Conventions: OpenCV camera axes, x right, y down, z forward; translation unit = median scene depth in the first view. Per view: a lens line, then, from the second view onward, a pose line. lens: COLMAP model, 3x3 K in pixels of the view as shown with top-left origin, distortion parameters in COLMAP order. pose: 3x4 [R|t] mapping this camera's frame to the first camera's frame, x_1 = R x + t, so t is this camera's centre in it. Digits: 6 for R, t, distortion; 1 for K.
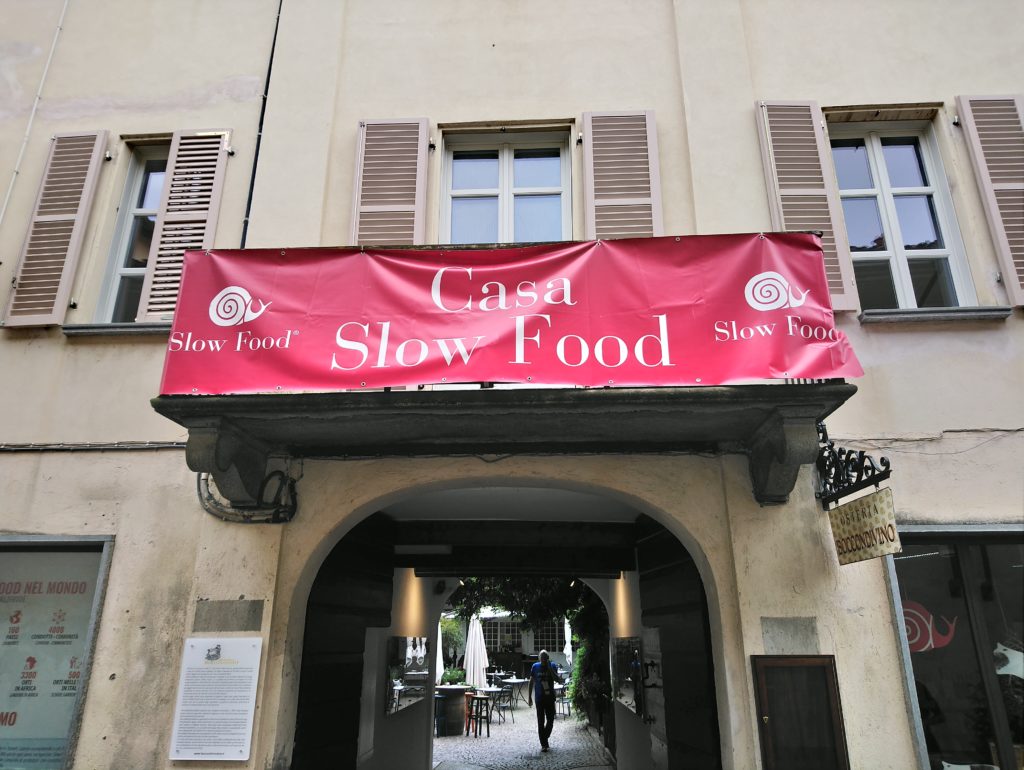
lens RADIAL K [[705.4, 0, 538.4], [0, 705.4, 368.6], [0, 0, 1]] dist [0.155148, -0.203306]
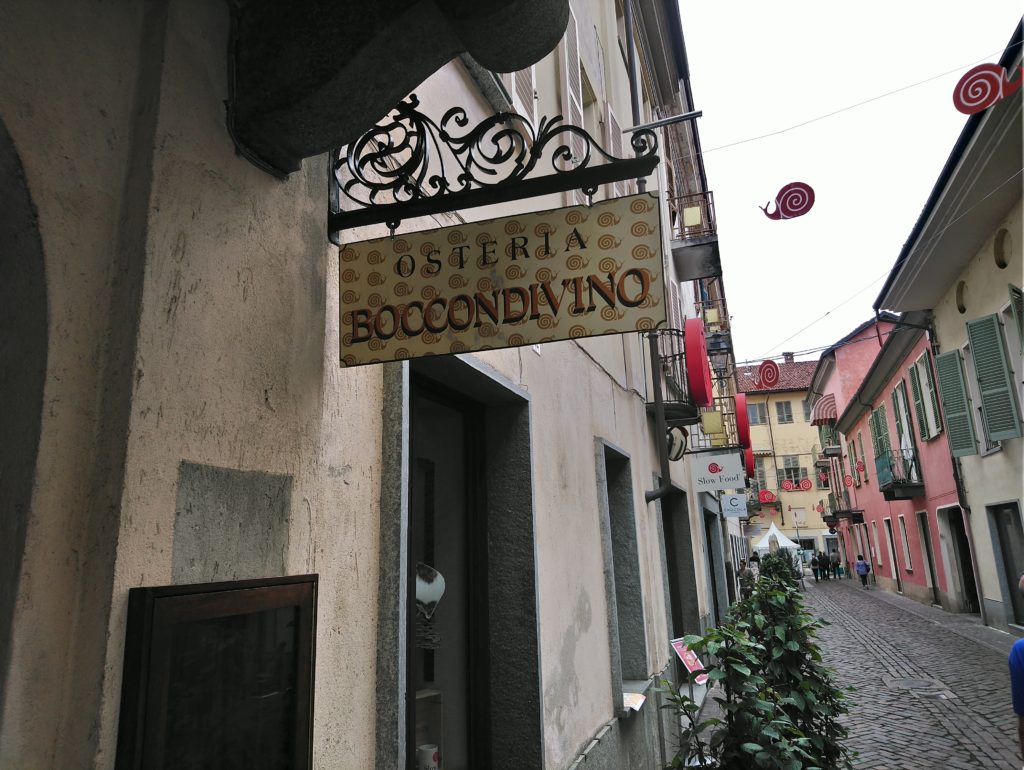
lens RADIAL K [[705.4, 0, 538.4], [0, 705.4, 368.6], [0, 0, 1]] dist [0.155148, -0.203306]
pose [[0.275478, 0.236835, 0.931676, 0.064017], [-0.297717, 0.942545, -0.151569, 0.296199], [-0.914044, -0.235622, 0.330161, 0.746090]]
